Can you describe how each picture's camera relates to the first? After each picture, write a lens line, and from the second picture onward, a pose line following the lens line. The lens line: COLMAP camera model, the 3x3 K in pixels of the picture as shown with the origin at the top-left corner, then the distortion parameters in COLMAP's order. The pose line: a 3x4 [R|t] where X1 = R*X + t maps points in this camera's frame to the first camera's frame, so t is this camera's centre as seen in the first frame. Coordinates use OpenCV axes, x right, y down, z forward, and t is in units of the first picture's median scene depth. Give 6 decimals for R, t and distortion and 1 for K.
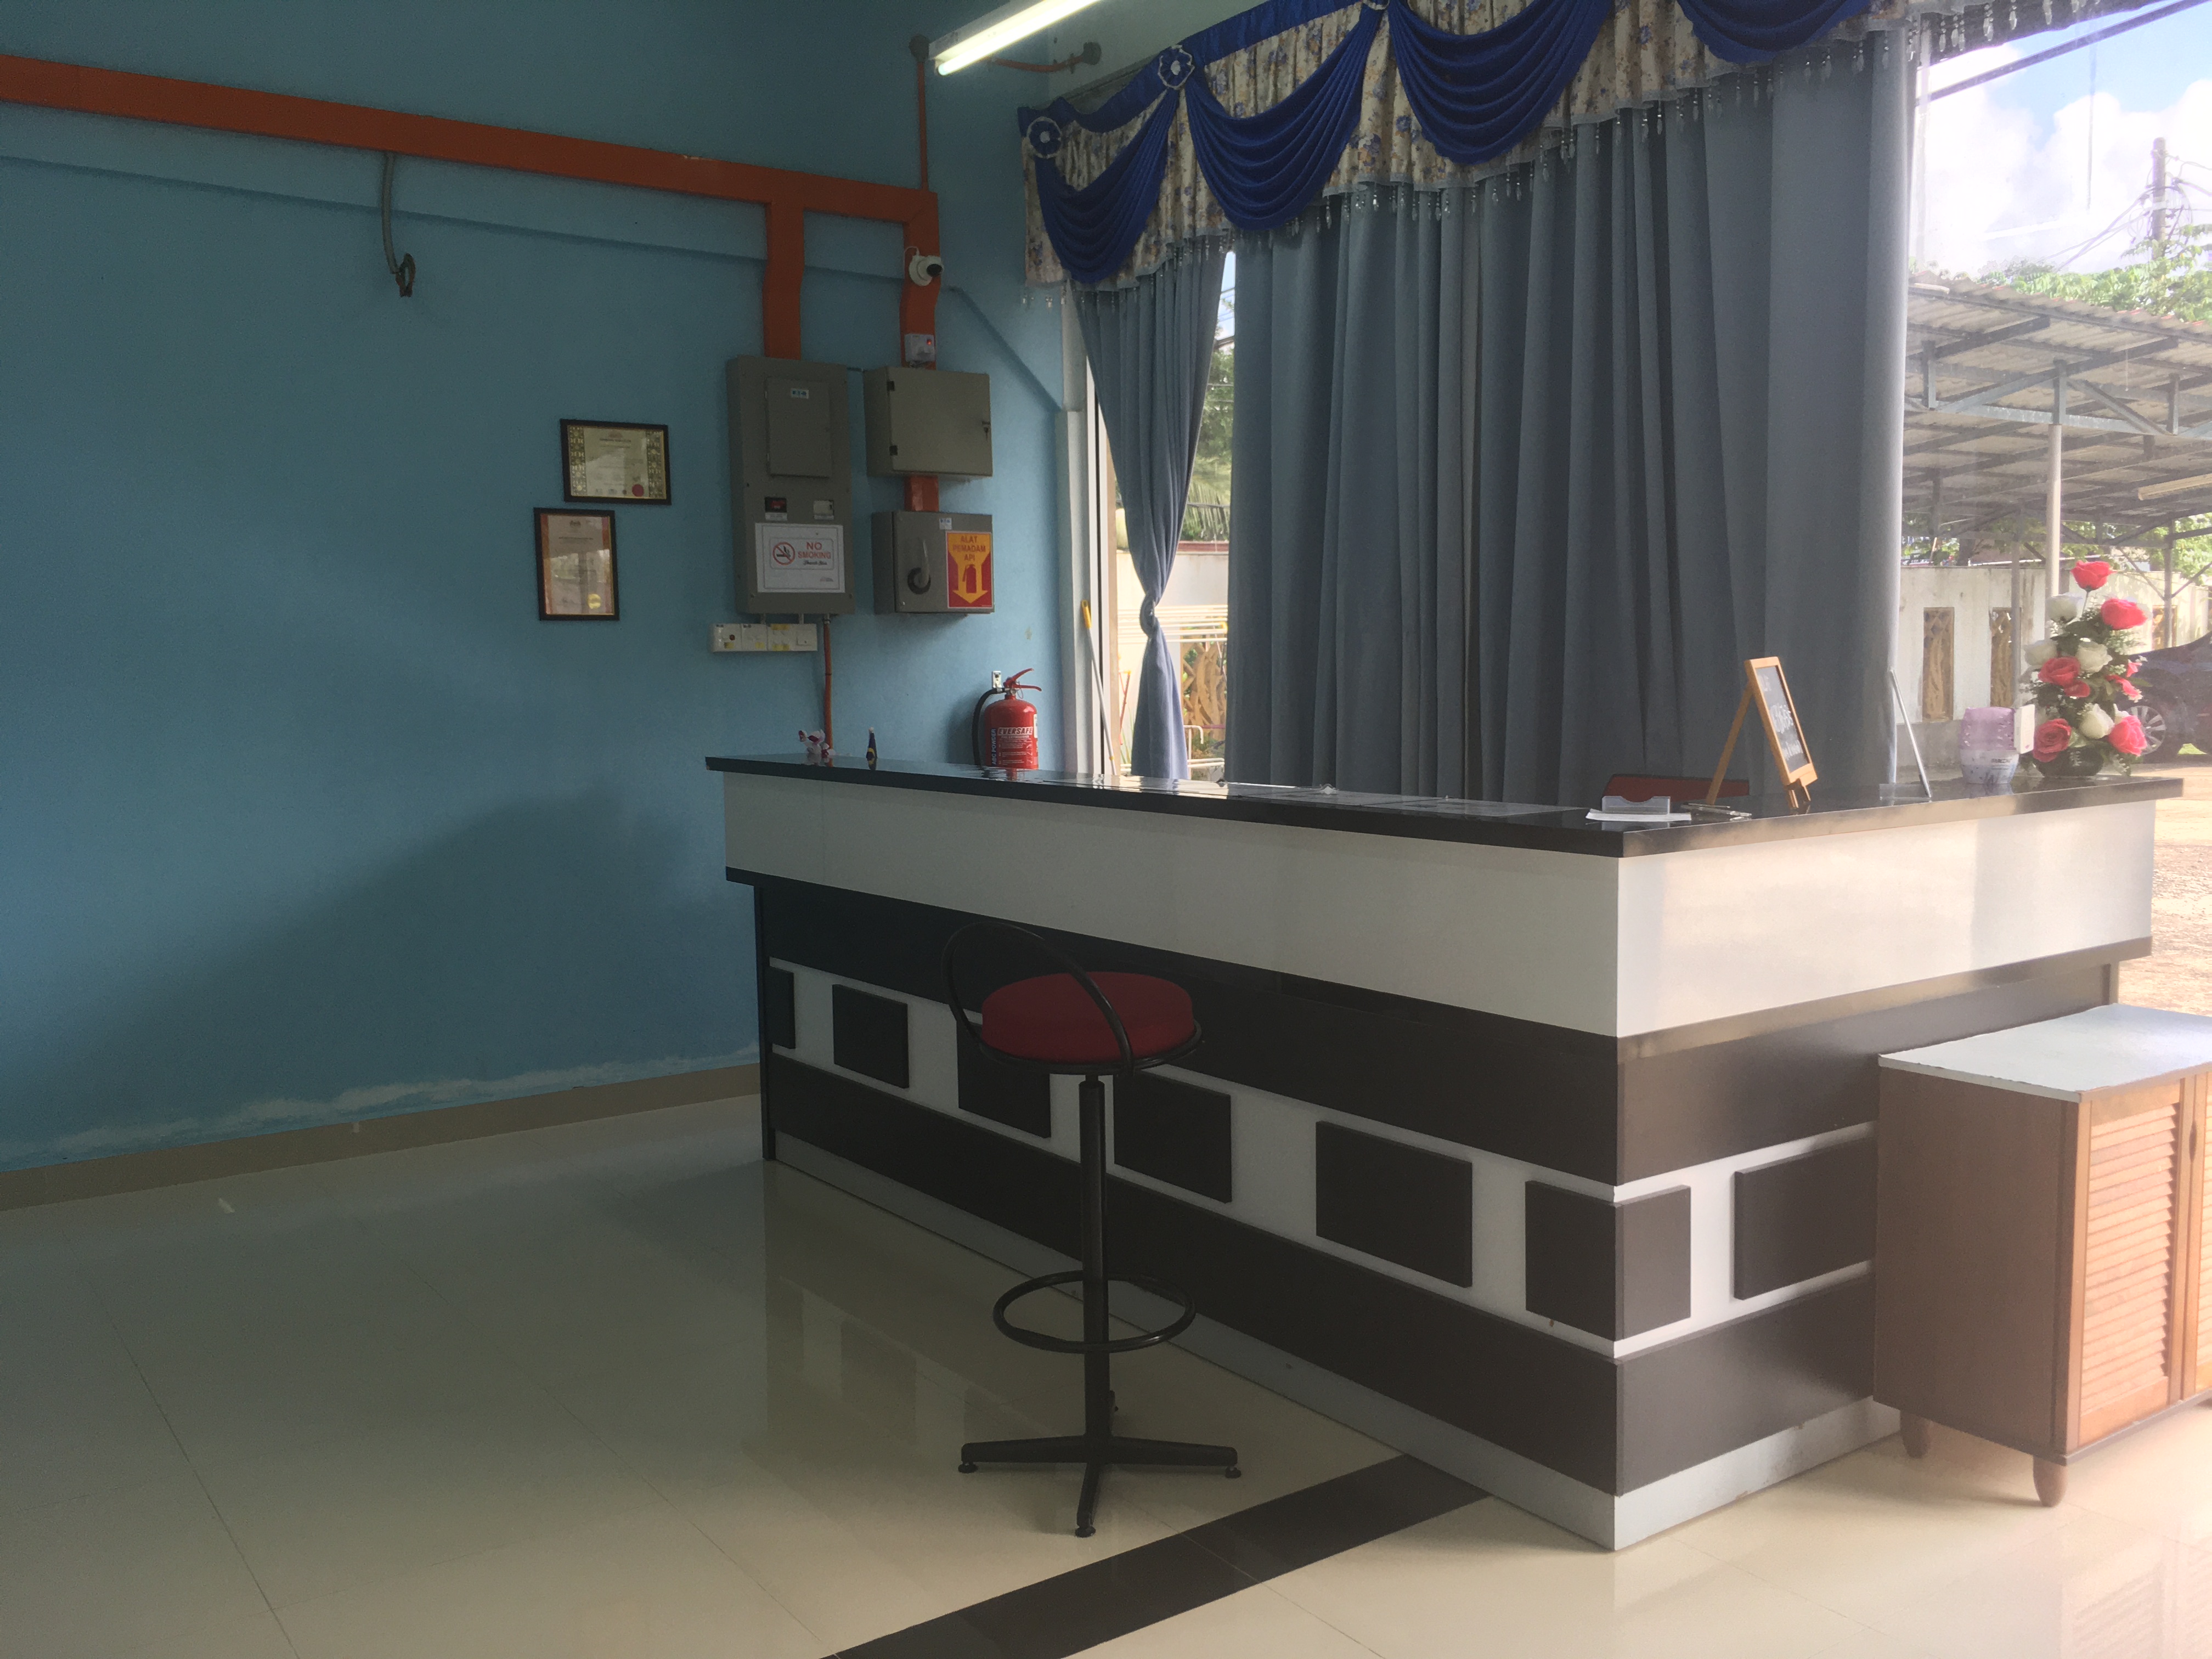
lens RADIAL K [[1885.5, 0, 1106.0], [0, 1885.5, 829.5], [0, 0, 1]] dist [0.057409, -0.063662]
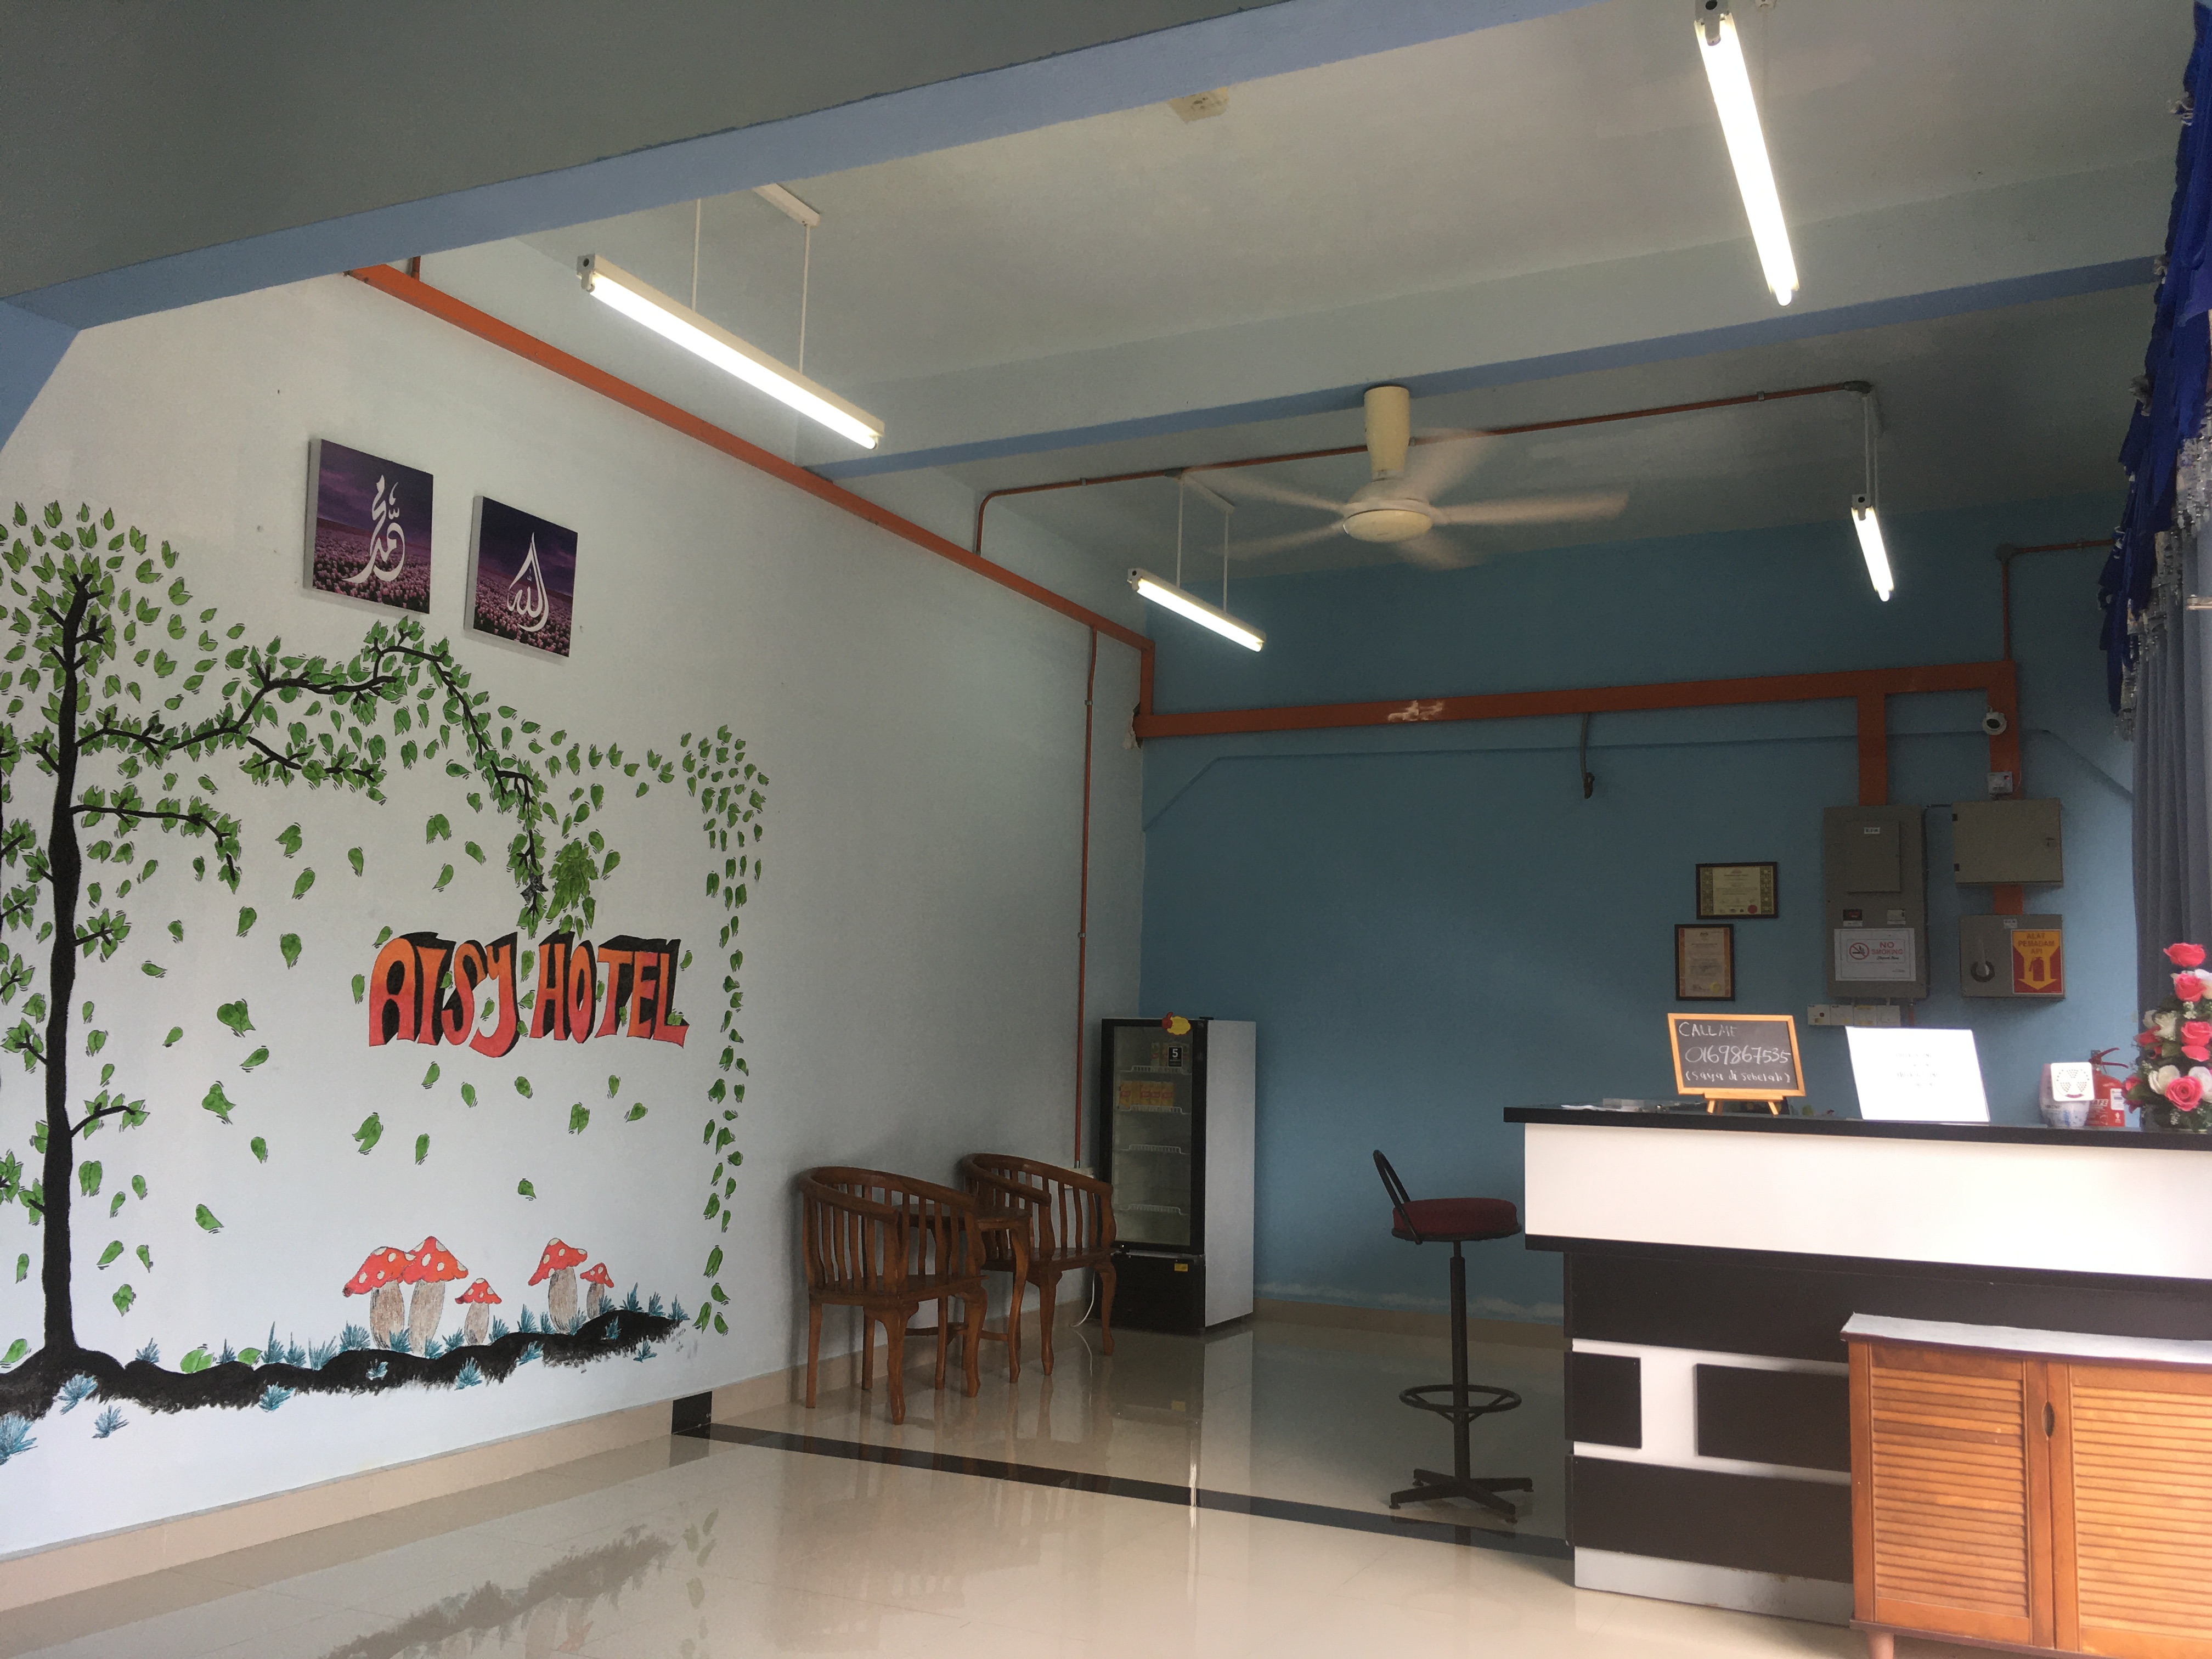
lens RADIAL K [[1885.5, 0, 1106.0], [0, 1885.5, 829.5], [0, 0, 1]] dist [0.057409, -0.063662]
pose [[0.481520, -0.075345, -0.873190, 0.740702], [-0.110025, 0.983219, -0.145513, 0.020065], [0.869501, 0.166140, 0.465150, -0.079839]]
